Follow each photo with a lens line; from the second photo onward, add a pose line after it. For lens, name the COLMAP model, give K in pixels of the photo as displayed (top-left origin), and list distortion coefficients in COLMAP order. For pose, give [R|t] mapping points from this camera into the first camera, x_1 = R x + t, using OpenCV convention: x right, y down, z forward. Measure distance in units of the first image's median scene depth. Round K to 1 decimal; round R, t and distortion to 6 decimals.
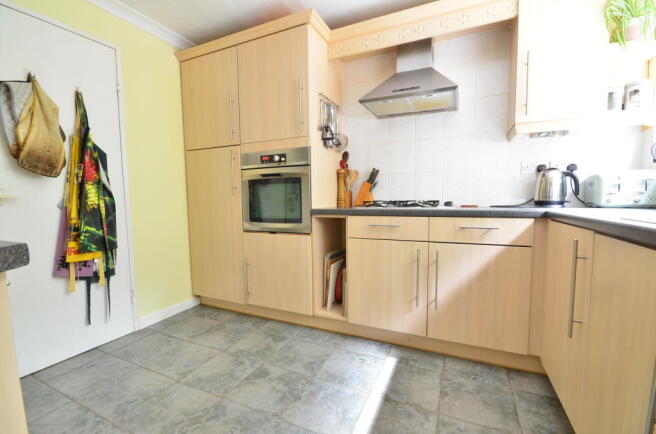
lens RADIAL K [[287.7, 0, 327.1], [0, 287.7, 217.8], [0, 0, 1]] dist [-0.004164, -0.001340]
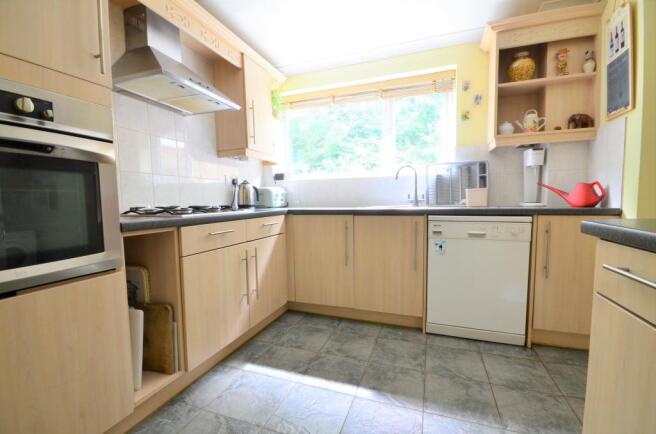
lens RADIAL K [[287.7, 0, 327.5], [0, 287.7, 217.5], [0, 0, 1]] dist [-0.004164, -0.001340]
pose [[-0.091068, -0.049358, 0.994621, -0.776201], [0.089485, 0.994325, 0.057537, -0.045642], [-0.991816, 0.094243, -0.086134, 0.791367]]
